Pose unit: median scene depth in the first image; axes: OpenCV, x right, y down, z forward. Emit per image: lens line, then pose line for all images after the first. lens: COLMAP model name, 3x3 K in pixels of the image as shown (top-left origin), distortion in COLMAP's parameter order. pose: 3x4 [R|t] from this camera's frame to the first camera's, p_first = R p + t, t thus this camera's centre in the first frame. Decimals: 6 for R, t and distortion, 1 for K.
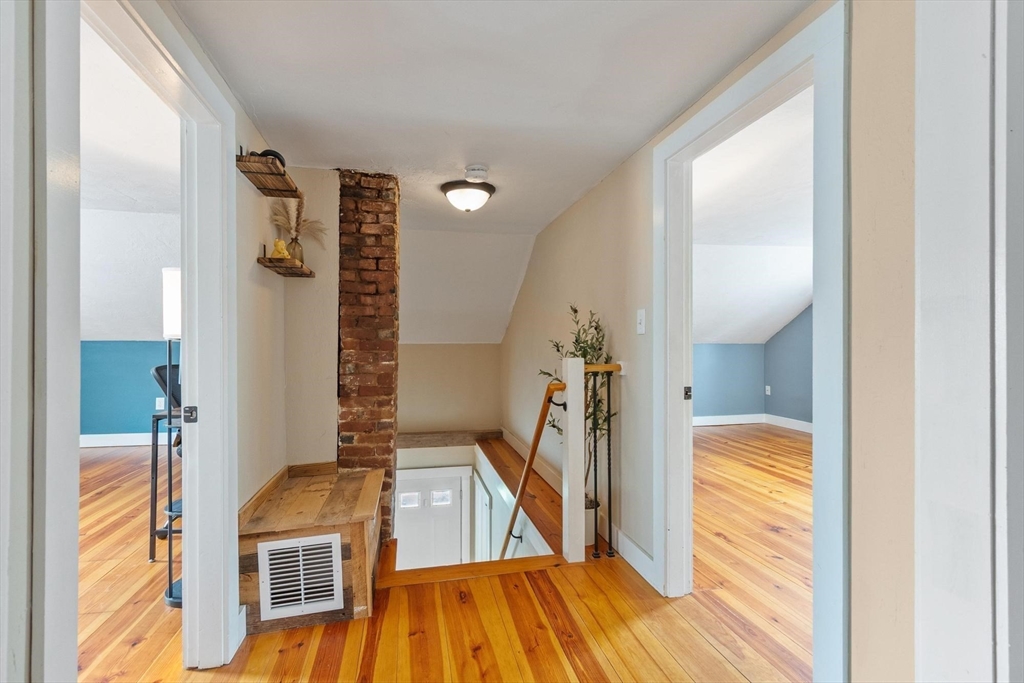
lens RADIAL K [[452.1, 0, 508.5], [0, 452.1, 342.2], [0, 0, 1]] dist [0.003333, 0.001303]
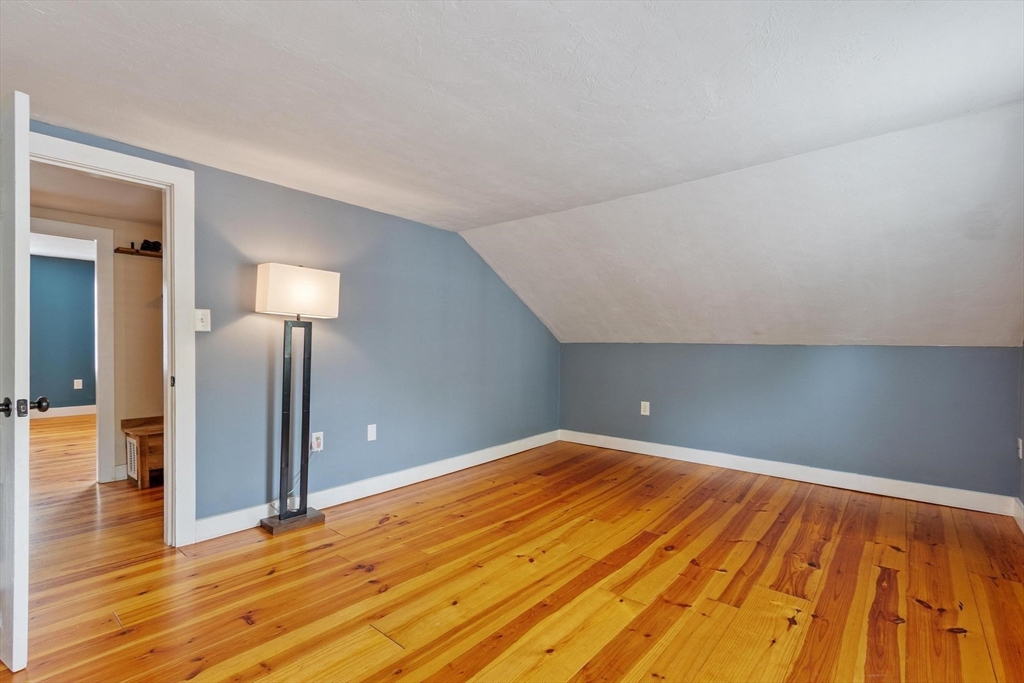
lens RADIAL K [[466.1, 0, 510.8], [0, 466.1, 362.1], [0, 0, 1]] dist [0.000117, 0.000095]
pose [[0.610150, 0.031975, -0.791641, 0.926909], [0.002655, 0.999097, 0.042401, 0.000688], [0.792282, -0.027973, 0.609514, 0.456336]]
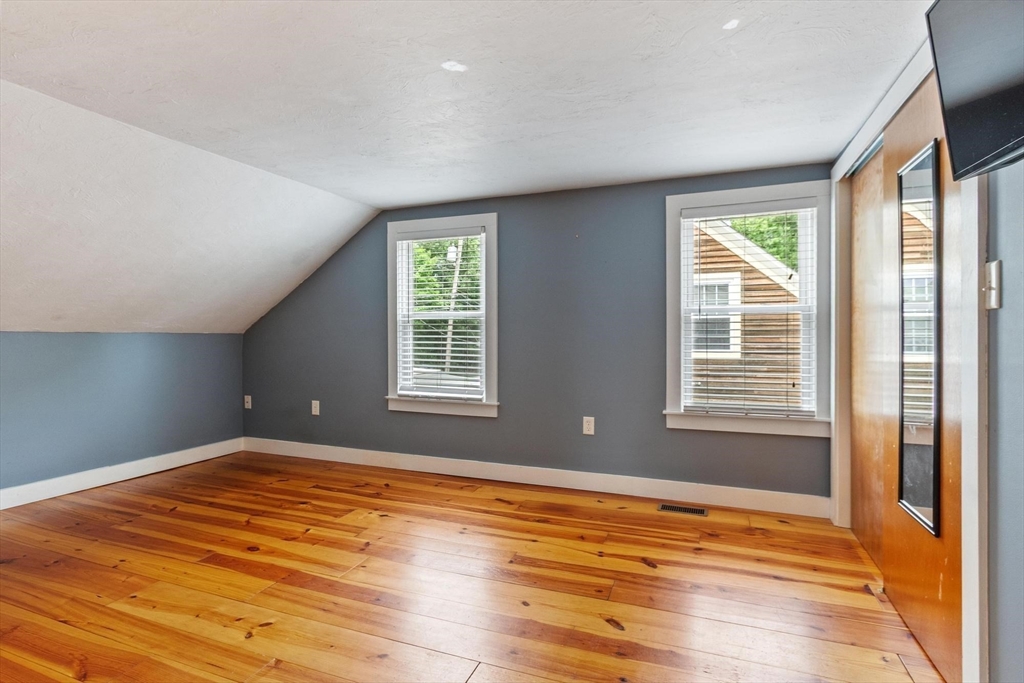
lens RADIAL K [[506.5, 0, 509.3], [0, 506.5, 335.8], [0, 0, 1]] dist [0.003177, -0.000128]
pose [[0.546167, -0.001393, 0.837675, 0.223595], [-0.007023, 0.999956, 0.006242, 0.002192], [-0.837647, -0.009293, 0.546133, 0.383232]]
